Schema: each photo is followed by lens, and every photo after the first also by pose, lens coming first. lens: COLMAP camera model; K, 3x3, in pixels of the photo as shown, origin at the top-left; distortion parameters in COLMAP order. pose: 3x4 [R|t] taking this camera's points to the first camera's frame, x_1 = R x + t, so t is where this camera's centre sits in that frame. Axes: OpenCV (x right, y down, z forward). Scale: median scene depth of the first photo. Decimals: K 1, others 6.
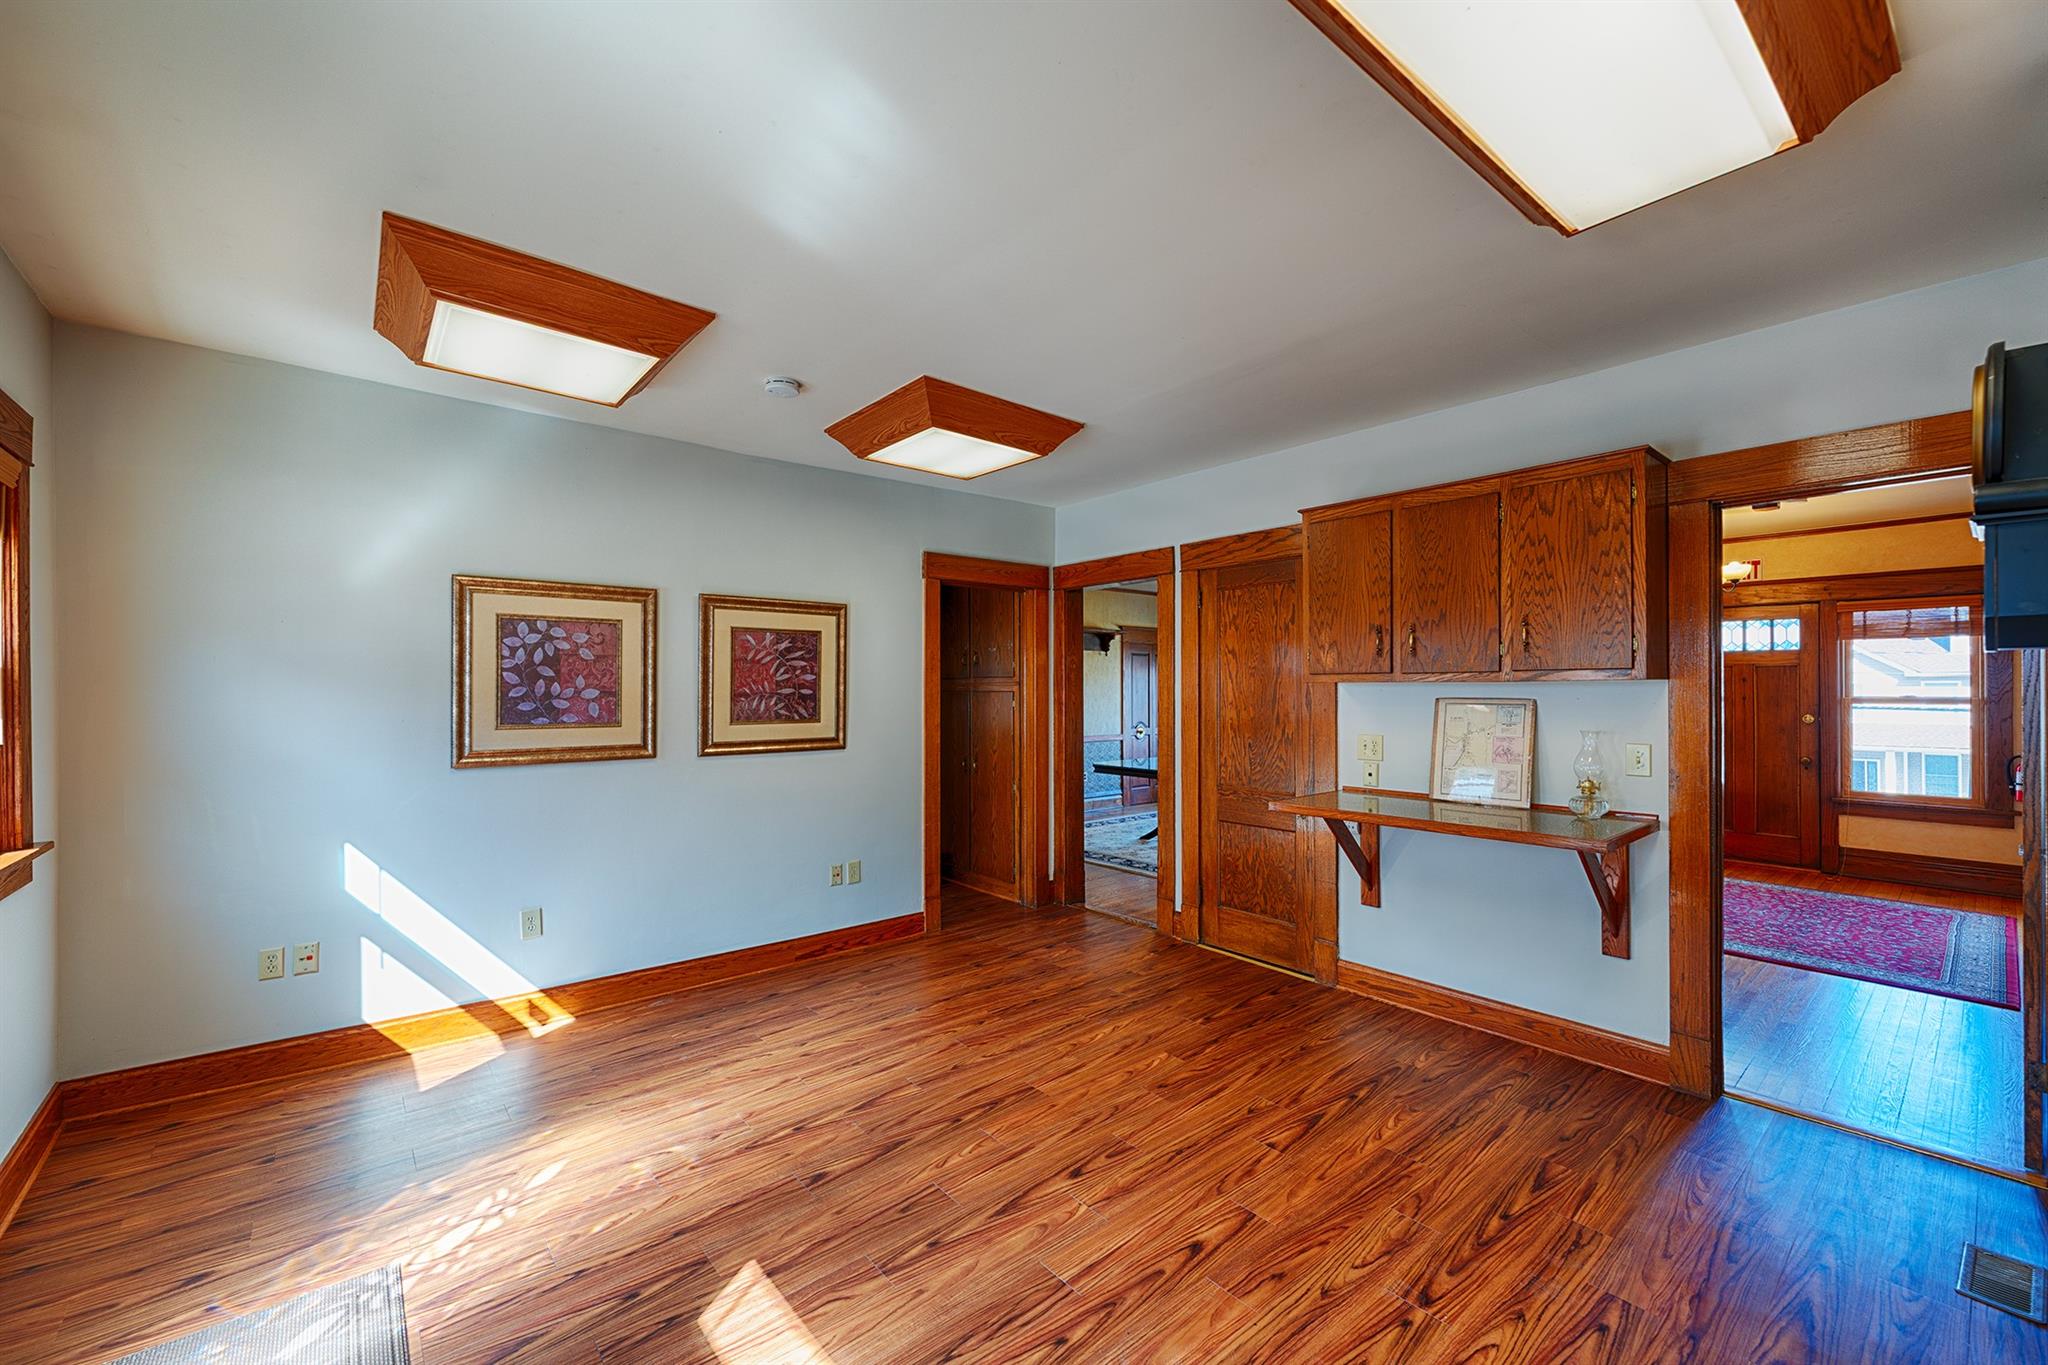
lens RADIAL K [[816.4, 0, 1019.9], [0, 816.4, 696.8], [0, 0, 1]] dist [-0.000082, 0.000007]
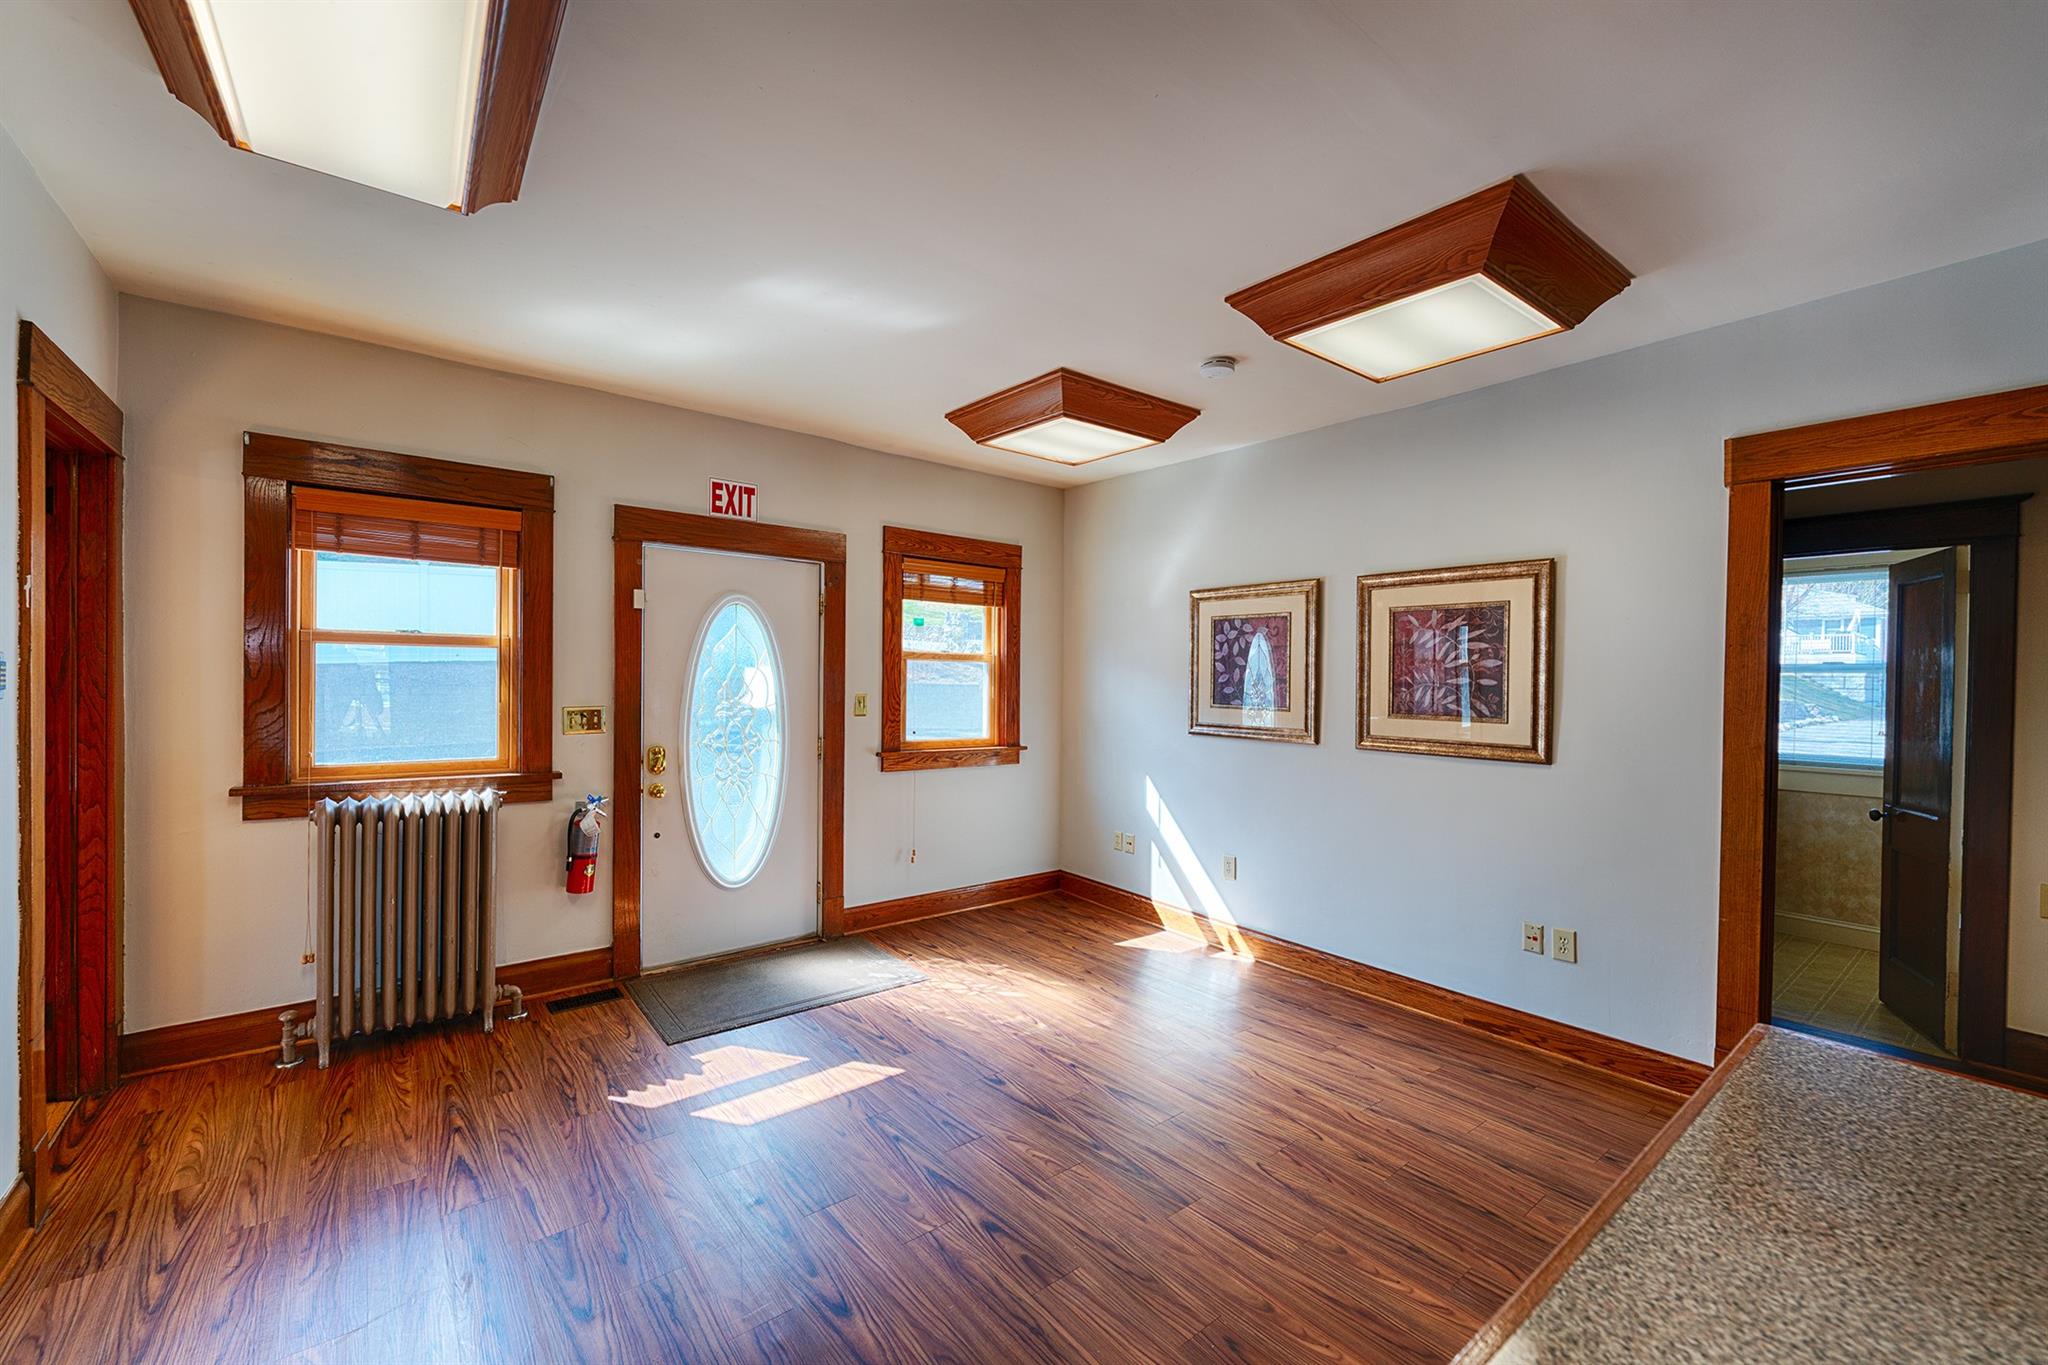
lens RADIAL K [[825.9, 0, 1024.0], [0, 825.9, 682.5], [0, 0, 1]] dist [0.000604, 0.000208]
pose [[-0.020170, 0.008660, -0.999759, 0.642343], [-0.021737, 0.999722, 0.009098, -0.004155], [0.999560, 0.021915, -0.019976, 0.707365]]
